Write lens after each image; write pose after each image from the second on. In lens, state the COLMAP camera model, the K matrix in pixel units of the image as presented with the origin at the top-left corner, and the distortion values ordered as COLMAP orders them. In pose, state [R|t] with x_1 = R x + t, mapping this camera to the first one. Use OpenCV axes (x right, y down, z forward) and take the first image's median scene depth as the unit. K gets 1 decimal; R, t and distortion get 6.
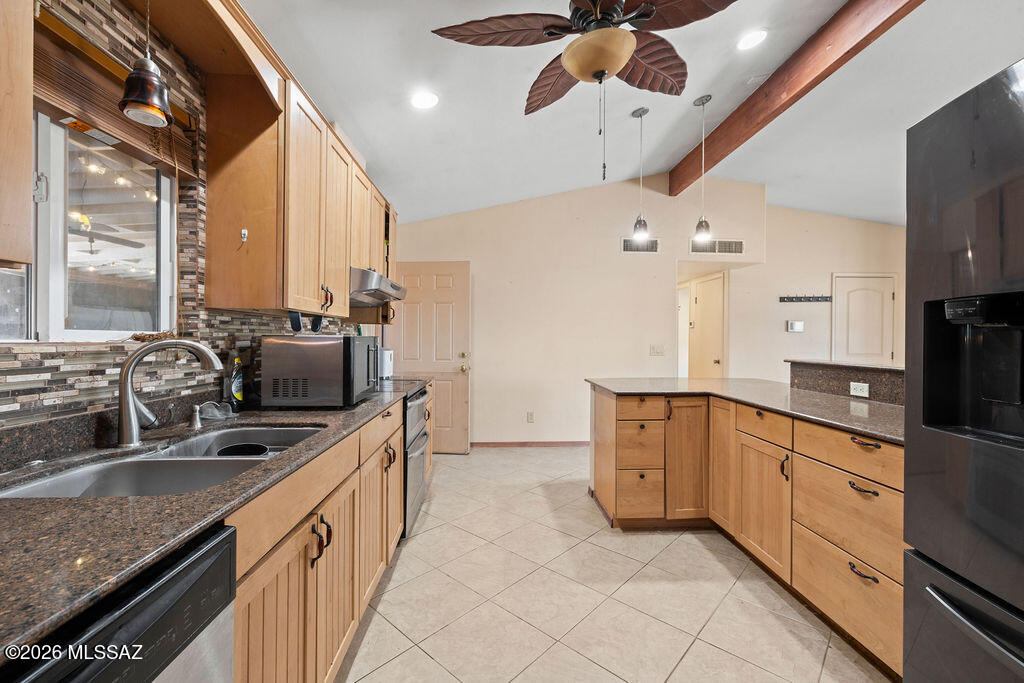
lens RADIAL K [[421.7, 0, 513.5], [0, 421.7, 337.9], [0, 0, 1]] dist [-0.001473, -0.000314]
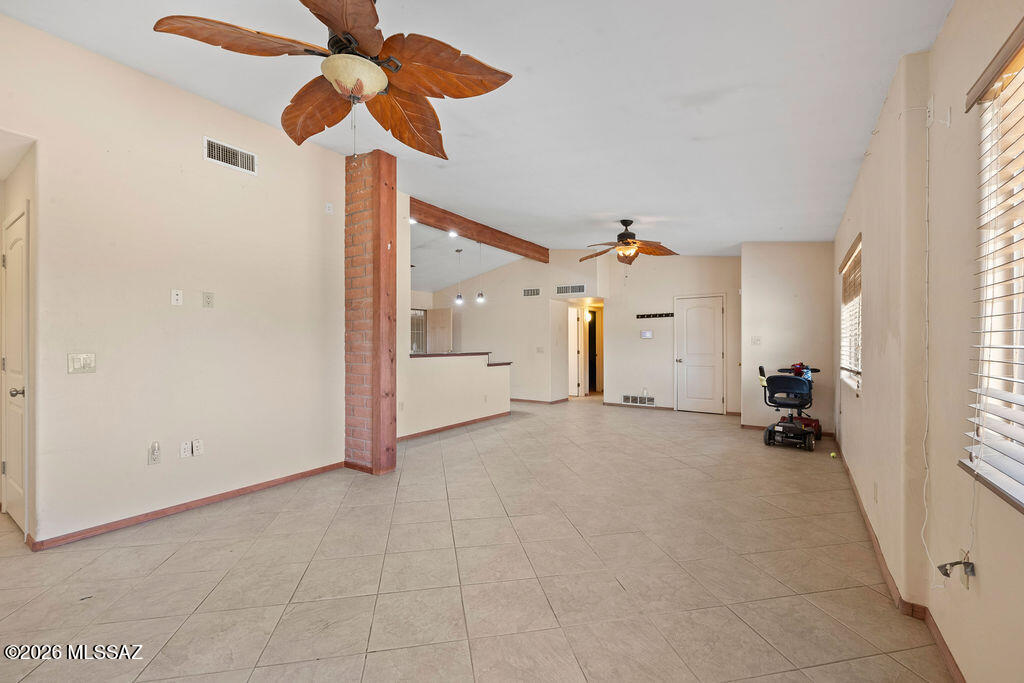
lens RADIAL K [[421.7, 0, 513.5], [0, 421.7, 337.9], [0, 0, 1]] dist [-0.001473, -0.000314]
pose [[0.809032, -0.005770, -0.587736, 1.159312], [-0.000210, 0.999949, -0.010107, -0.000535], [0.587765, 0.008300, 0.808989, -0.465983]]
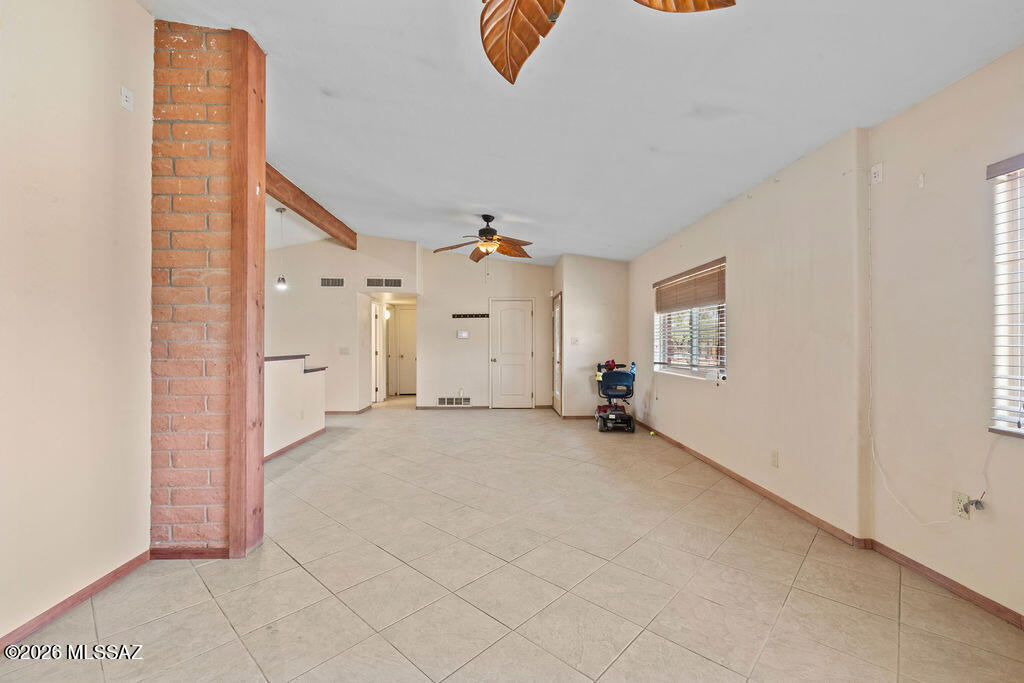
lens RADIAL K [[421.7, 0, 513.5], [0, 421.7, 337.9], [0, 0, 1]] dist [-0.001473, -0.000314]
pose [[0.999905, 0.002154, -0.013622, 0.865608], [-0.002305, 0.999936, -0.011060, 0.000116], [0.013598, 0.011091, 0.999846, -0.460427]]
